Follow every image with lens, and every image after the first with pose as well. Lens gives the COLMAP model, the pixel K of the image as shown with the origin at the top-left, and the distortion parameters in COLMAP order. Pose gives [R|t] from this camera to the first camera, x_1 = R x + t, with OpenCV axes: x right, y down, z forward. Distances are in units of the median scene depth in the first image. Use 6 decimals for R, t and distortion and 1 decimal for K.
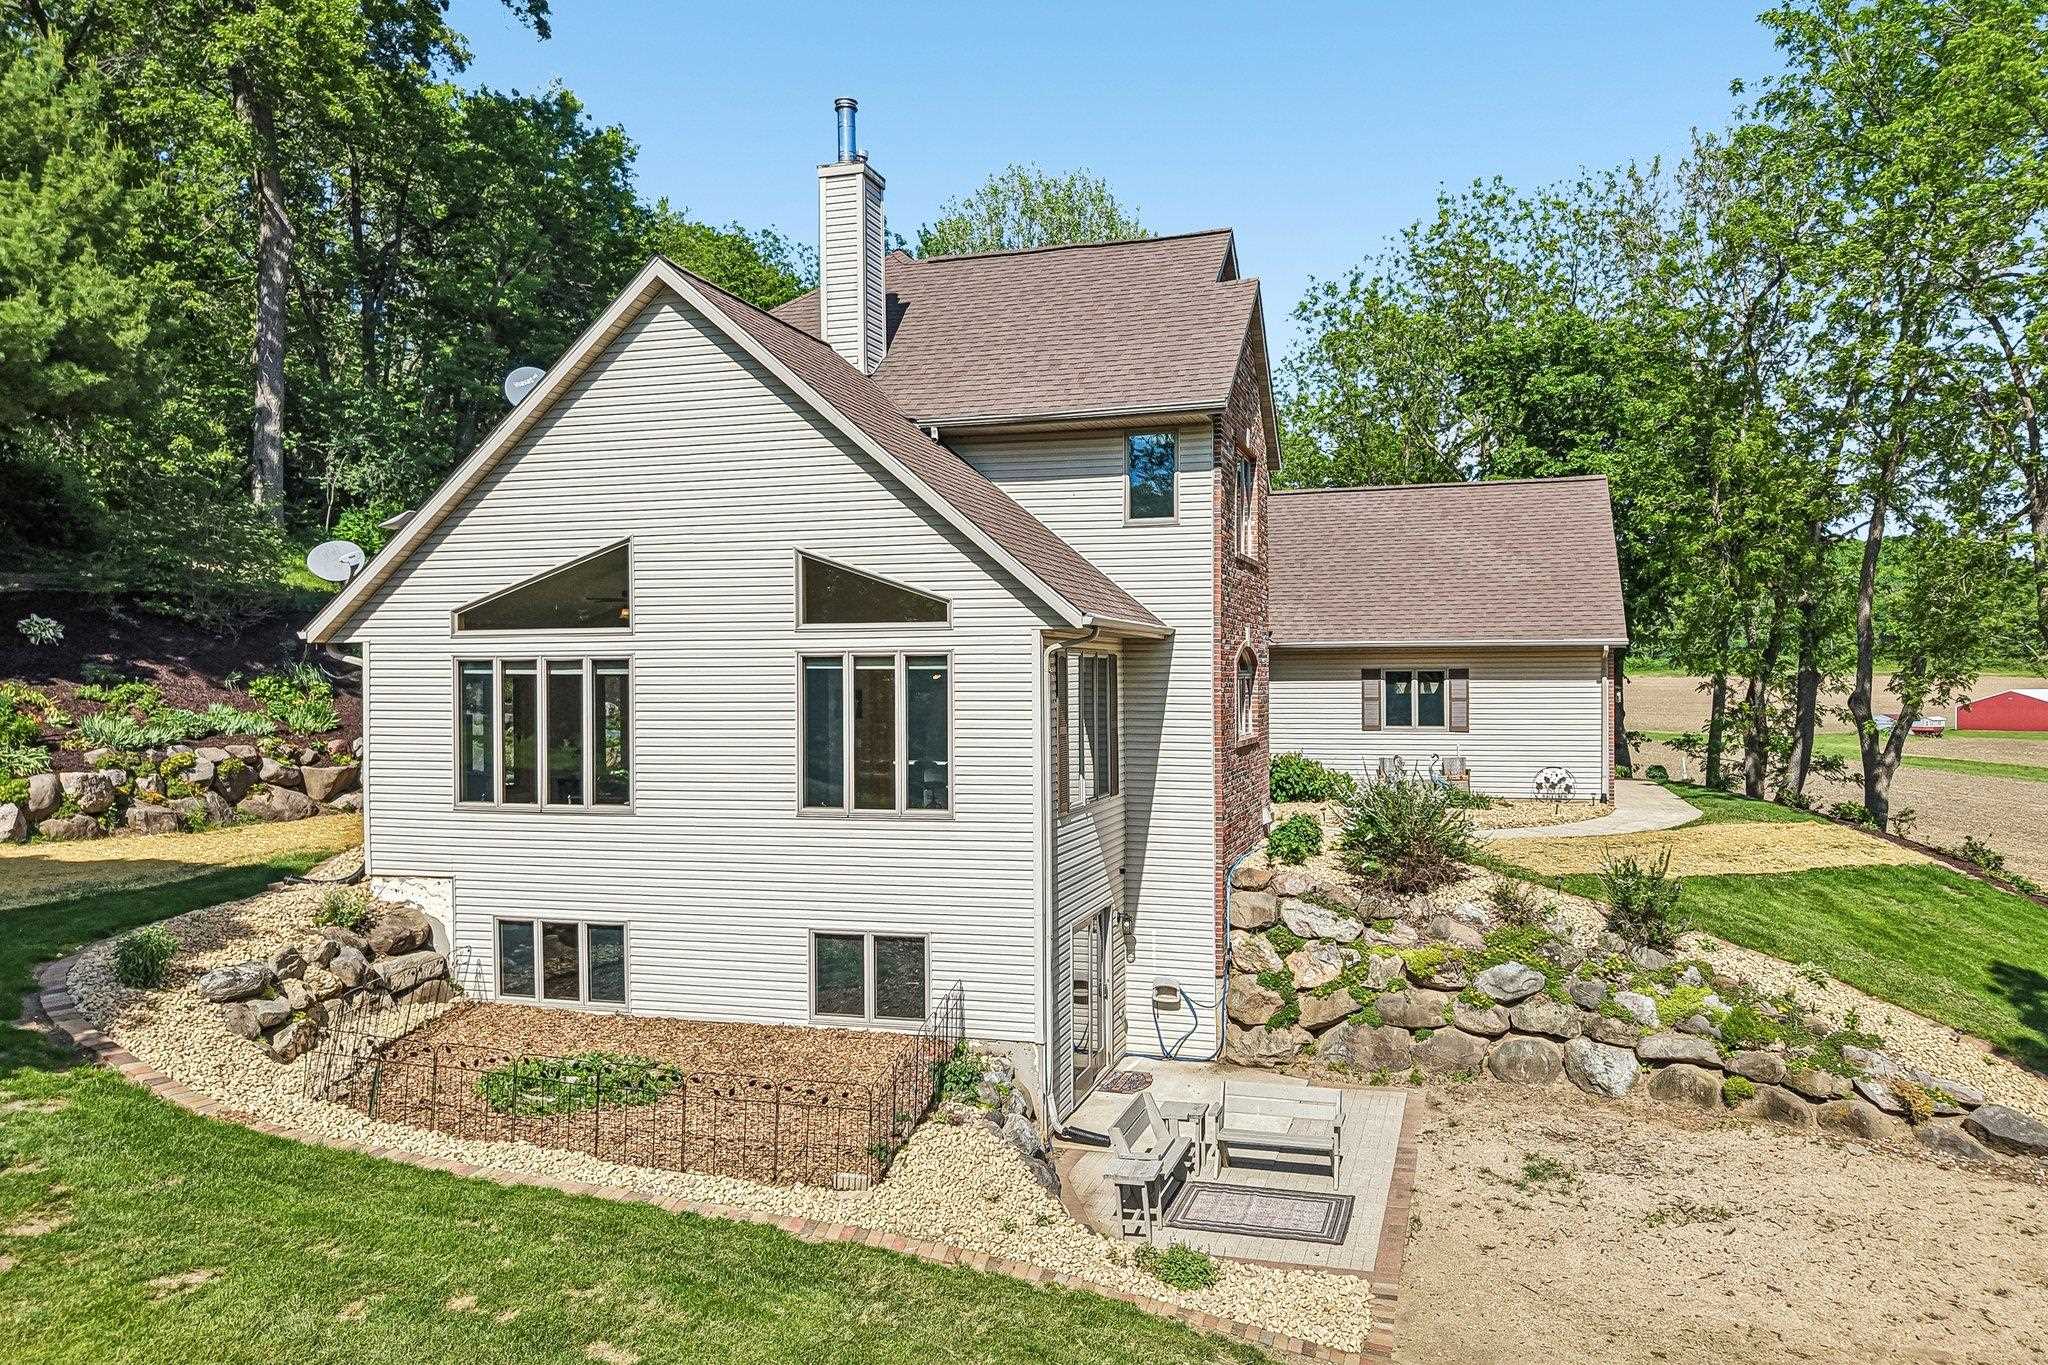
lens RADIAL K [[1396.1, 0, 1087.2], [0, 1396.1, 681.2], [0, 0, 1]] dist [0.014010, -0.002244]
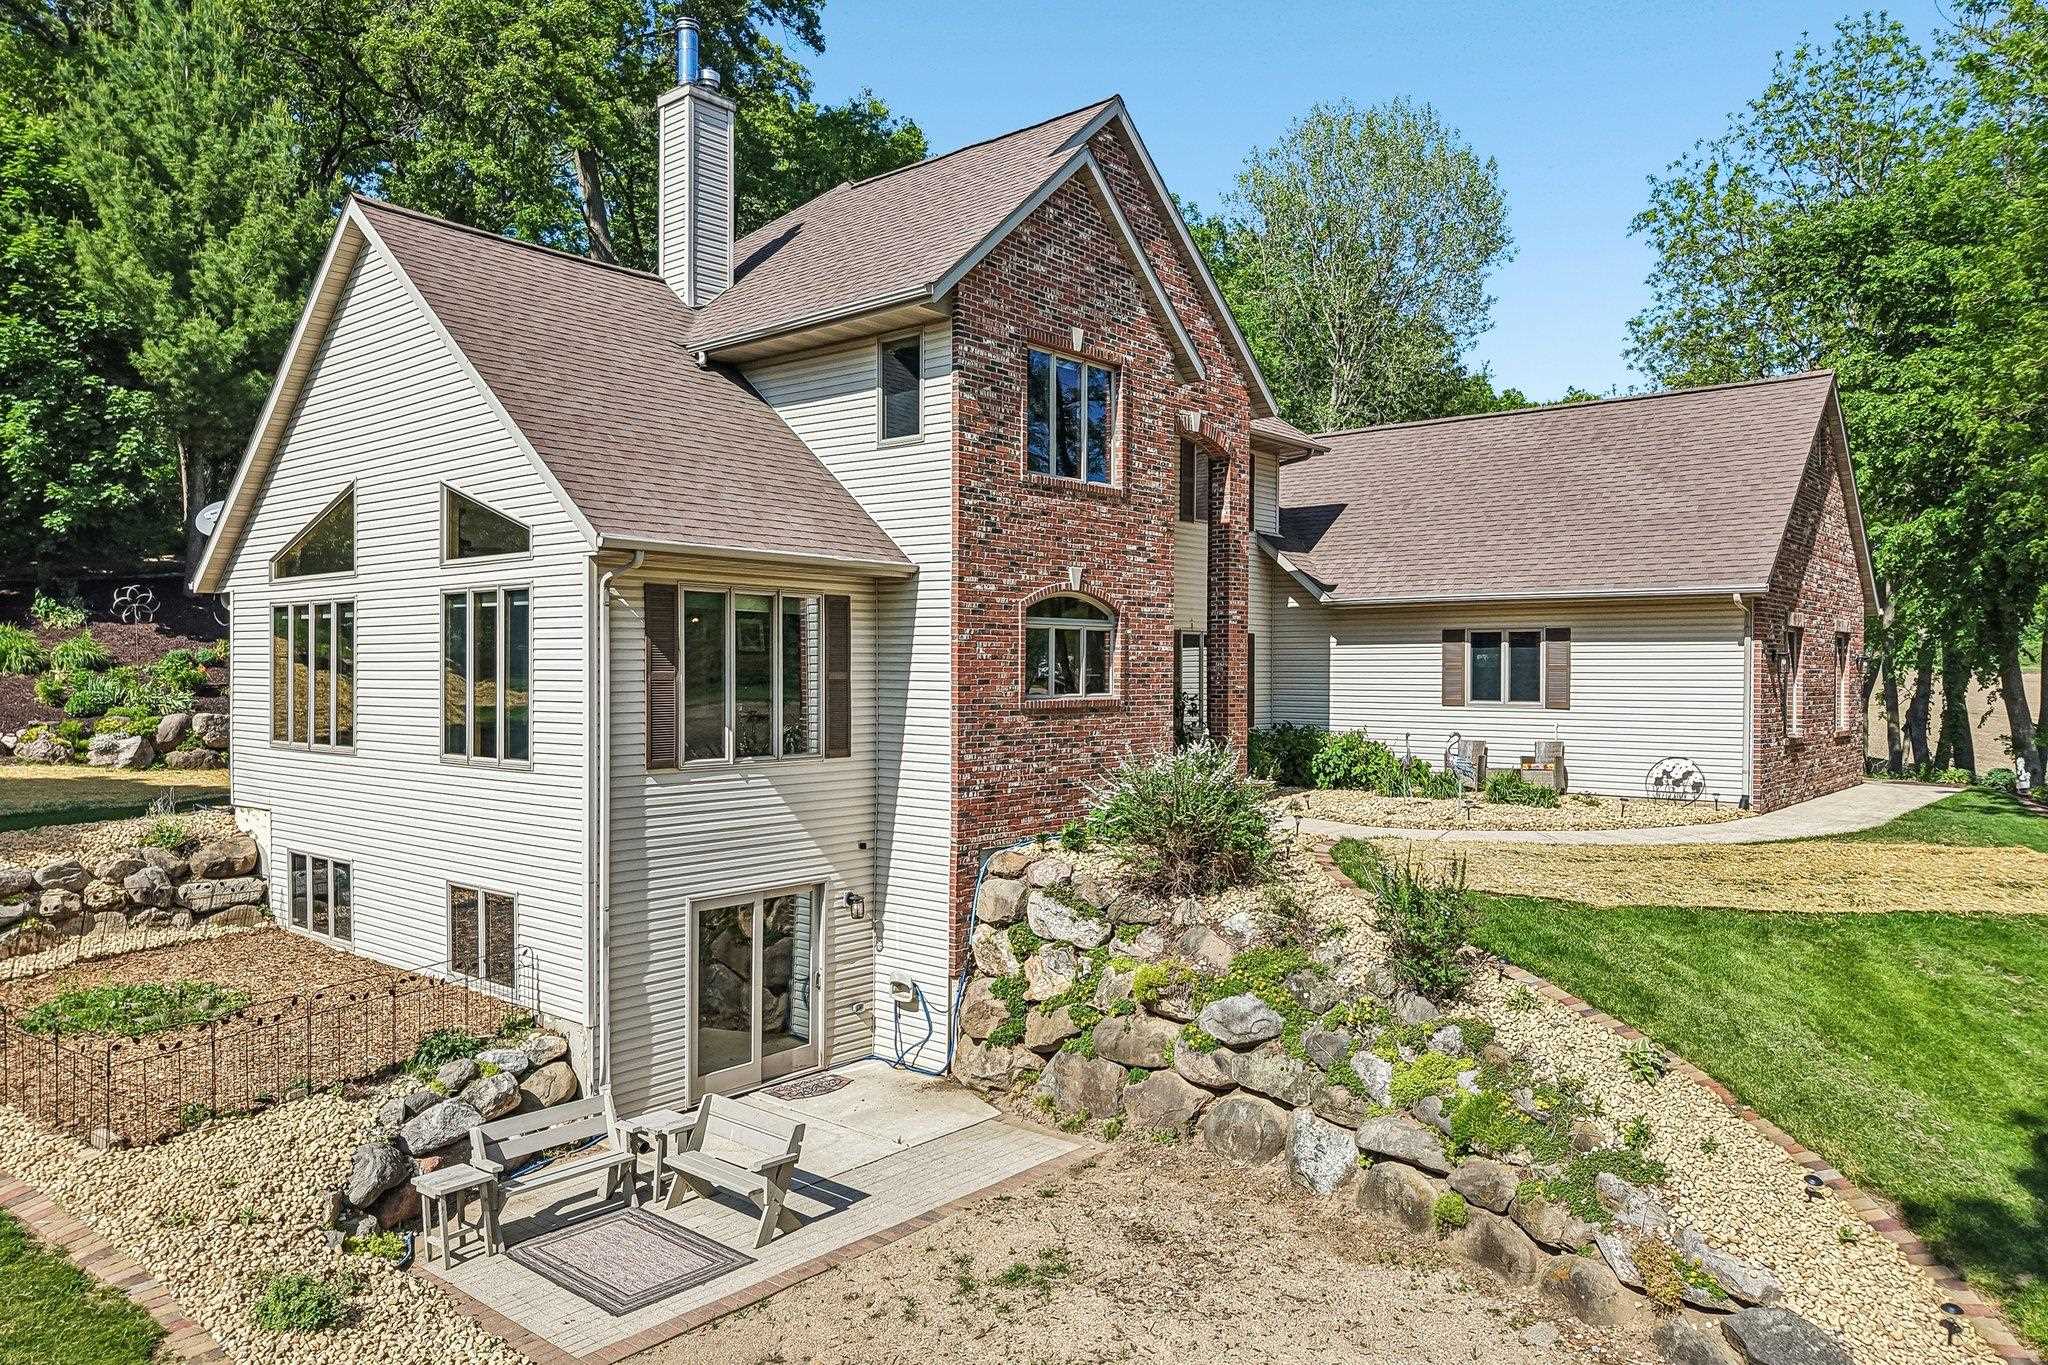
lens RADIAL K [[1364.5, 0, 1043.1], [0, 1364.5, 687.5], [0, 0, 1]] dist [0.038383, -0.049858]
pose [[0.911591, 0.013332, -0.410883, 0.506114], [-0.009121, 0.999884, 0.012209, 0.027934], [0.410998, -0.007382, 0.911606, 0.286877]]
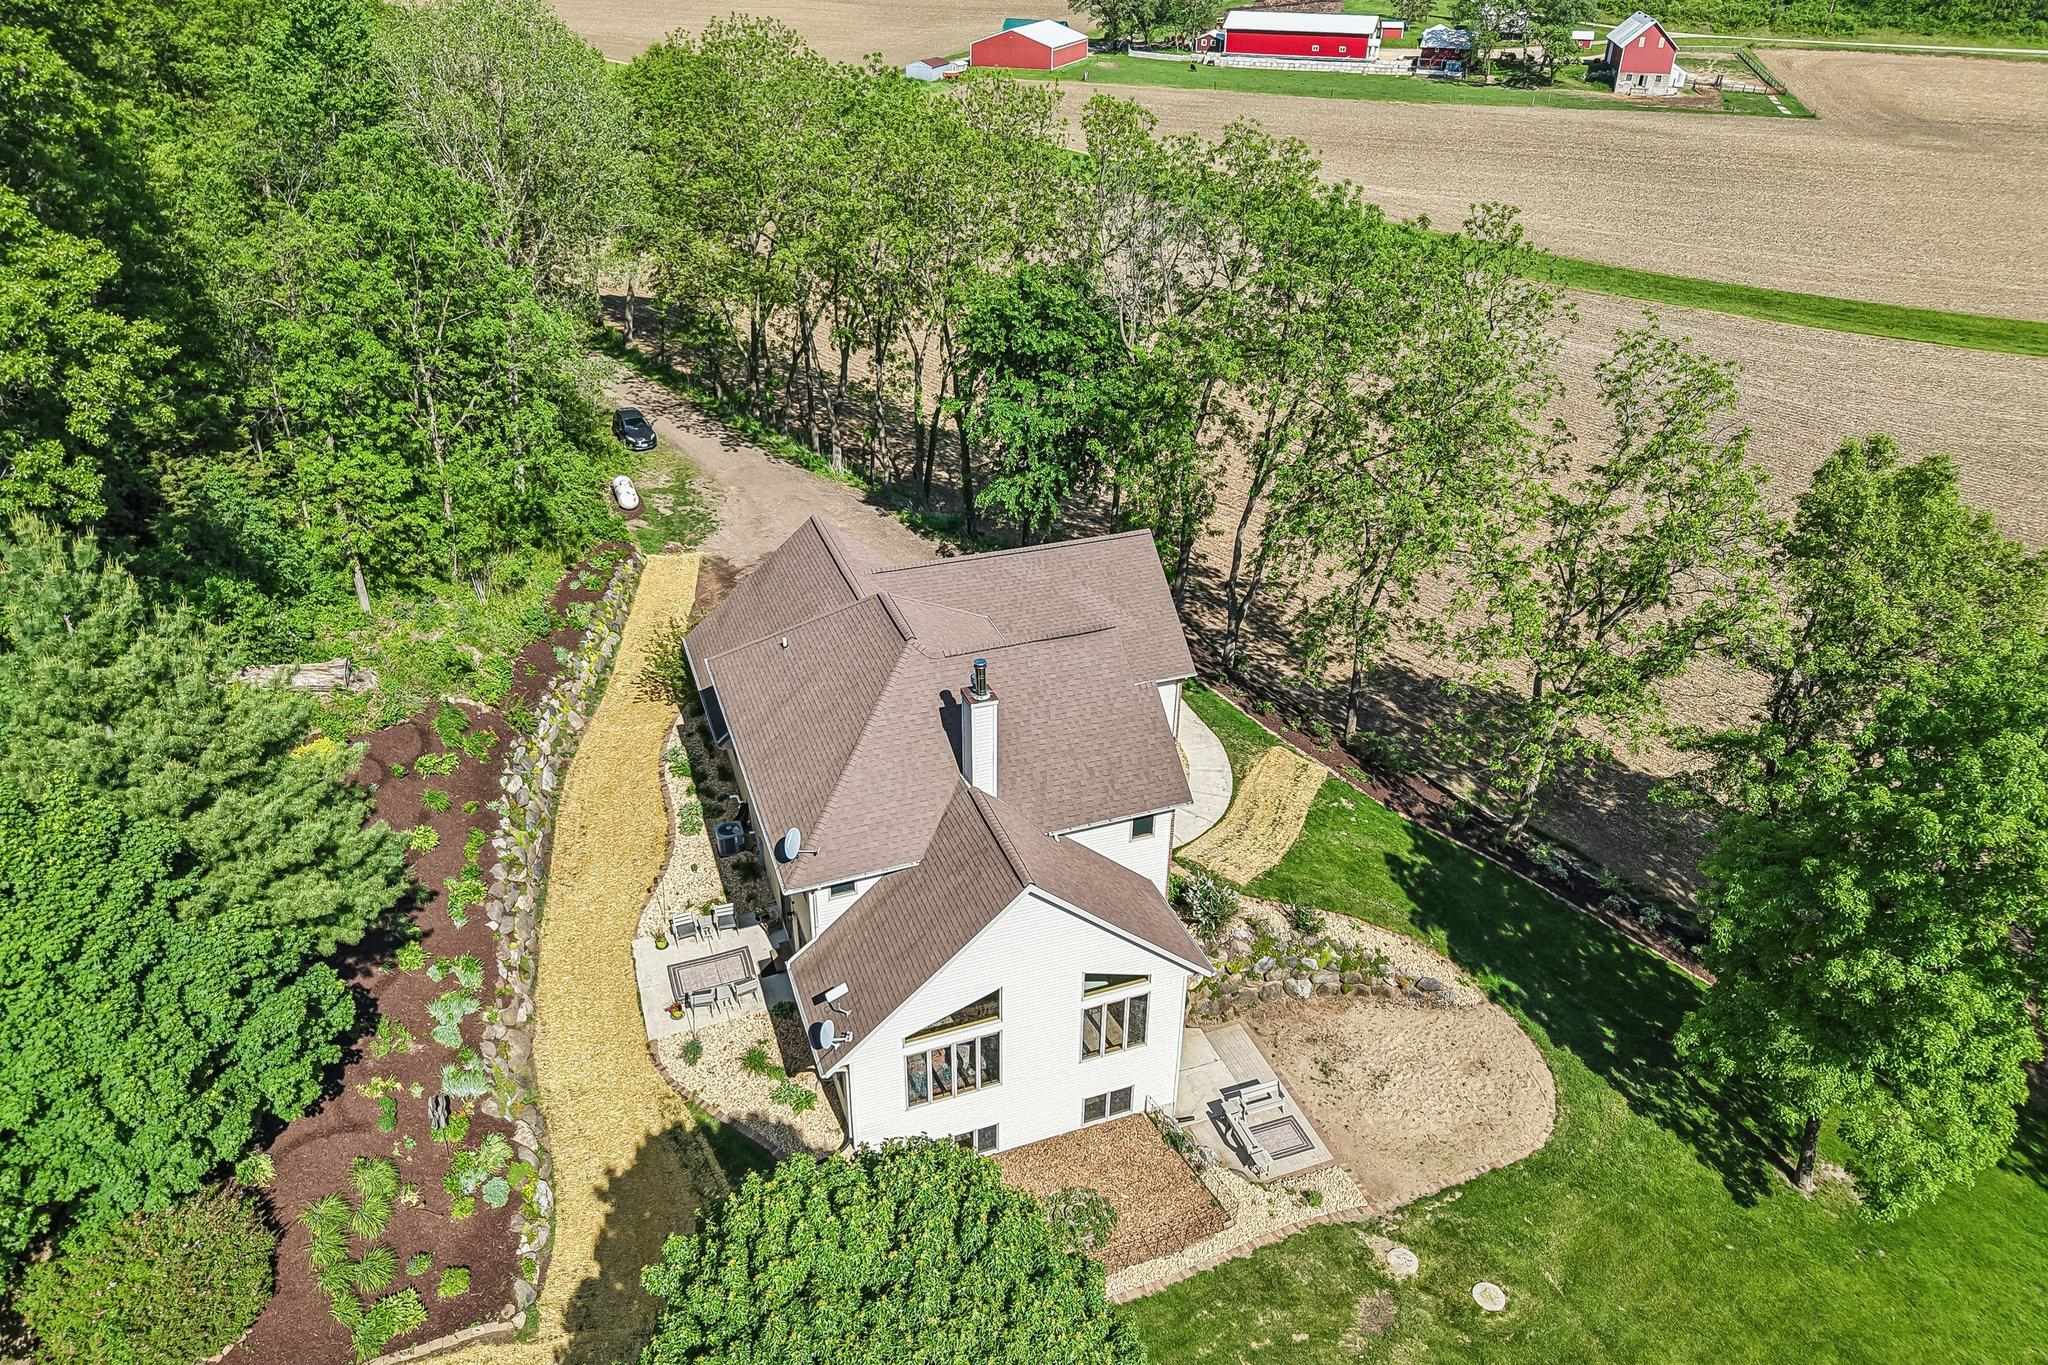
lens RADIAL K [[1395.8, 0, 1008.8], [0, 1395.8, 642.4], [0, 0, 1]] dist [0.035724, -0.000411]
pose [[0.807448, -0.270995, 0.524012, -1.195289], [-0.019471, 0.875523, 0.482784, -1.457378], [-0.589617, -0.400026, 0.701663, -0.230126]]
